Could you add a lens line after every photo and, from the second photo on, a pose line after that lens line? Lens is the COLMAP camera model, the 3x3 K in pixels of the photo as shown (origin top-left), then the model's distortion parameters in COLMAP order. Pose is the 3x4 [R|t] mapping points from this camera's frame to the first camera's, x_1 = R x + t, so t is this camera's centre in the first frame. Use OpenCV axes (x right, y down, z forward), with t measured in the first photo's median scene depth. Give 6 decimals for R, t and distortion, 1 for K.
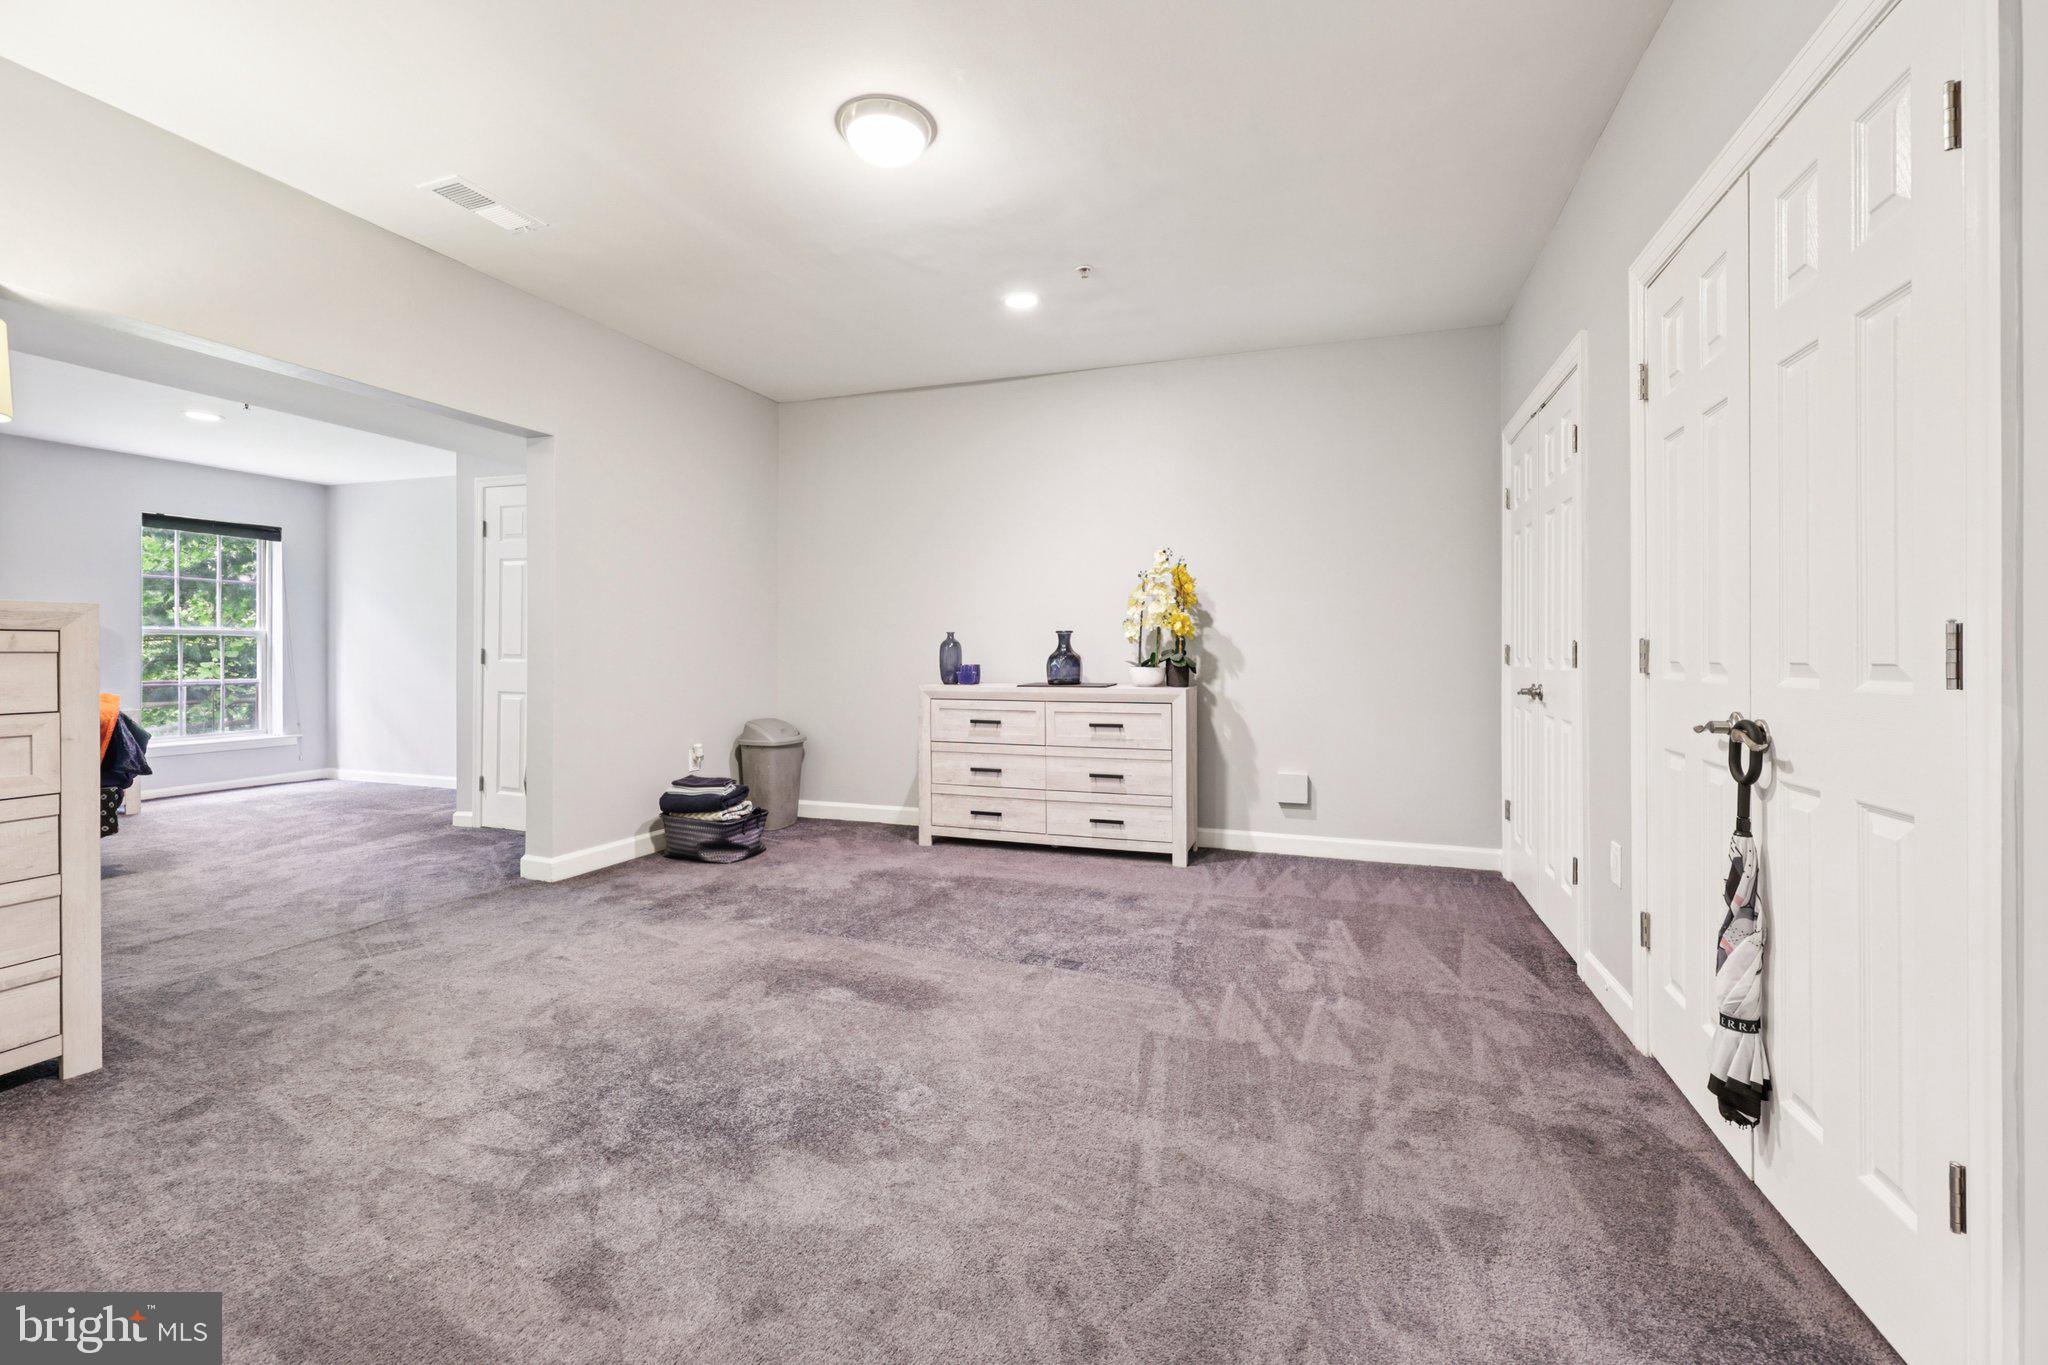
lens RADIAL K [[851.3, 0, 1028.2], [0, 851.3, 673.1], [0, 0, 1]] dist [0.004521, 0.000233]
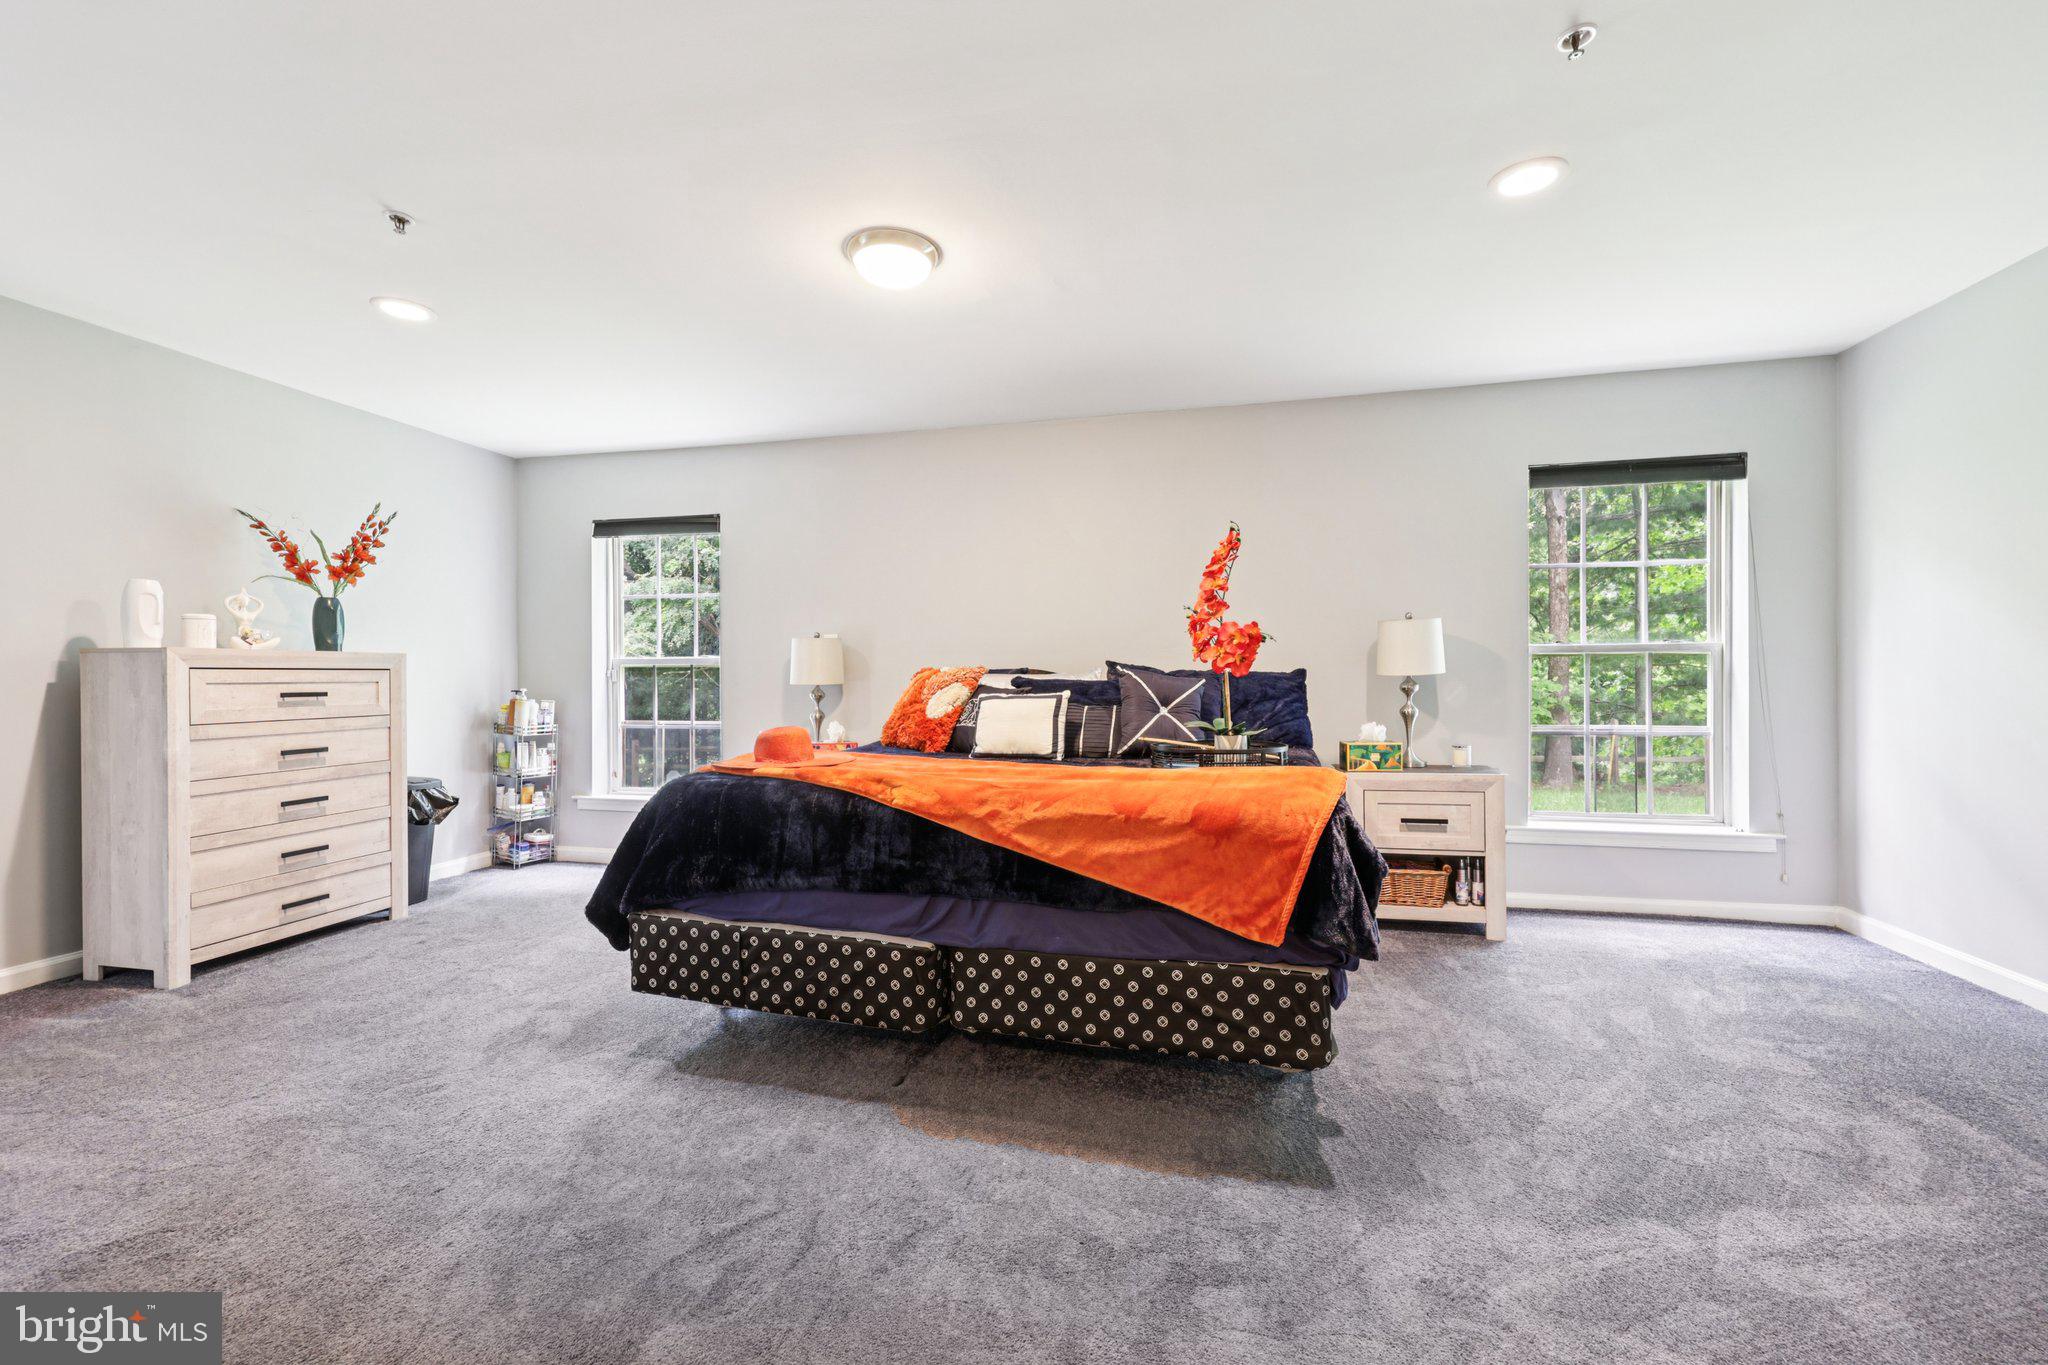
lens RADIAL K [[851.3, 0, 1028.2], [0, 851.3, 673.1], [0, 0, 1]] dist [0.004521, 0.000233]
pose [[0.106021, -0.015998, -0.994235, -0.384867], [-0.020520, 0.999622, -0.018273, -0.010893], [0.994152, 0.022339, 0.105653, 0.490992]]
